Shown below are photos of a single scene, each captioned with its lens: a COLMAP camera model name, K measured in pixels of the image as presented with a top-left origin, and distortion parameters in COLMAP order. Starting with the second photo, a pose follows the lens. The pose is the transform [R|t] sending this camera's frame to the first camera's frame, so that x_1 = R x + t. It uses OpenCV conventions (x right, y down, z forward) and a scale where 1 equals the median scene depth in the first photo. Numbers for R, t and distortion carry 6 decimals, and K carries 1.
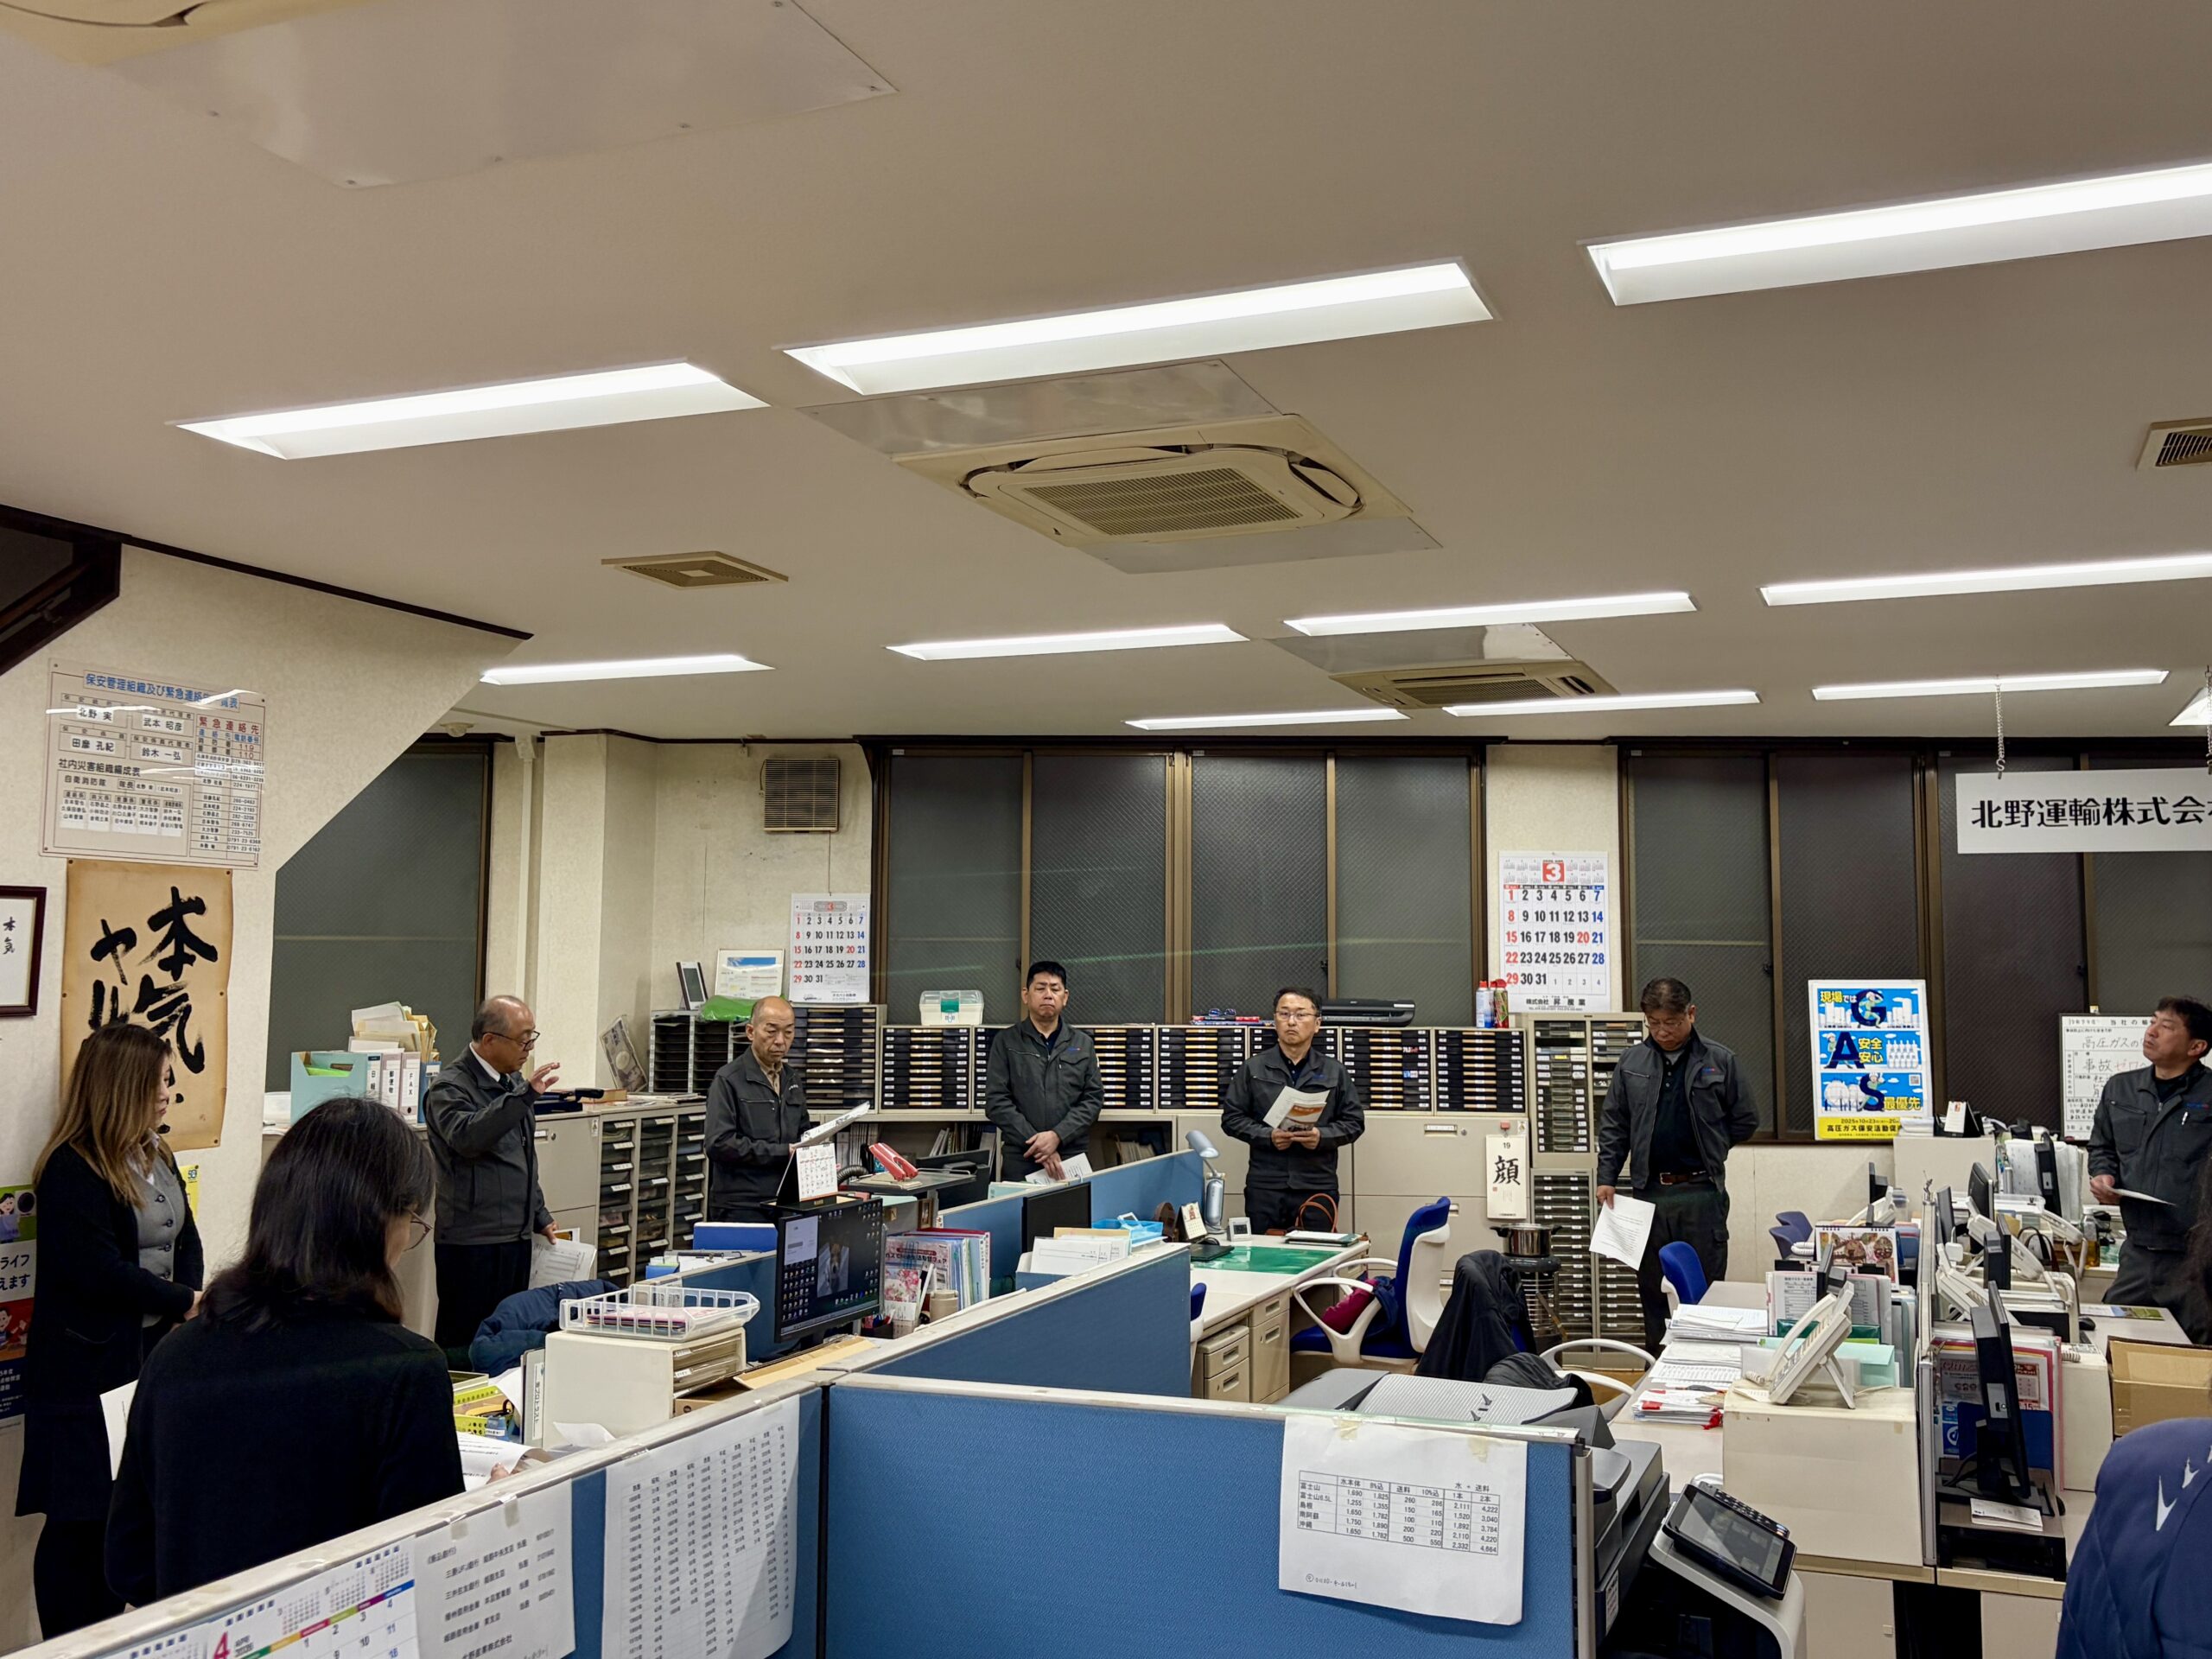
lens RADIAL K [[2066.4, 0, 1106.0], [0, 2066.4, 829.5], [0, 0, 1]] dist [0.268470, -0.953140]
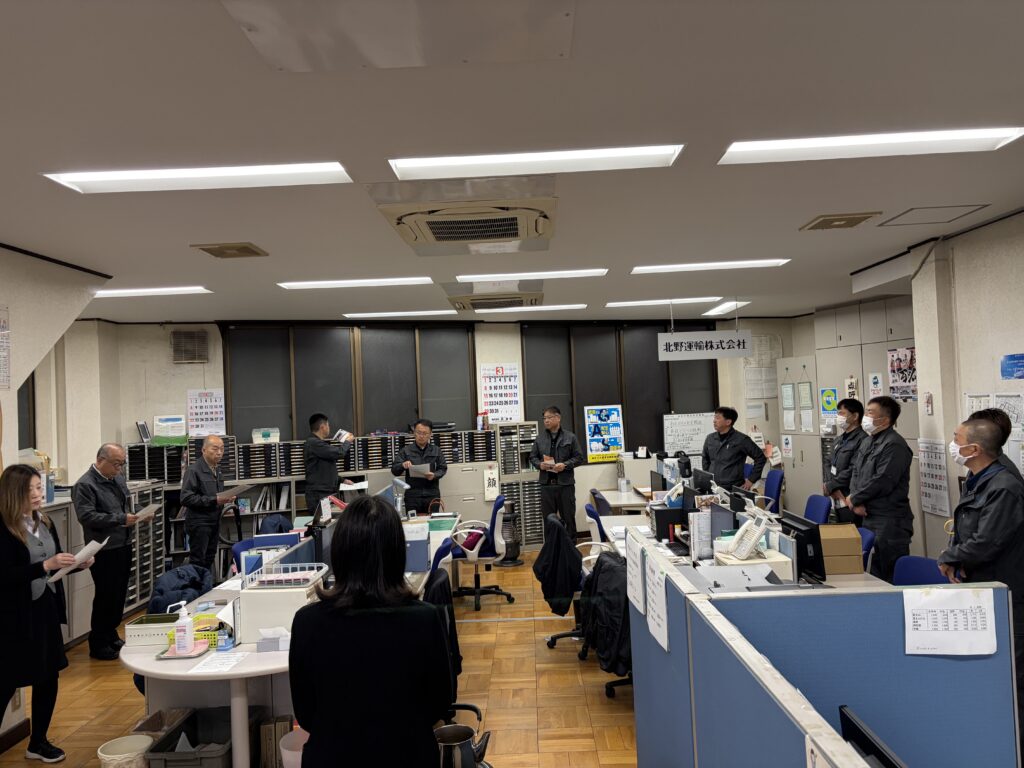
lens RADIAL K [[789.0, 0, 512.0], [0, 789.0, 384.0], [0, 0, 1]] dist [0.098434, -0.175201]
pose [[0.931663, -0.034818, 0.361652, -0.140124], [0.020671, 0.998865, 0.042913, -0.006247], [-0.362736, -0.032505, 0.931325, 0.049048]]
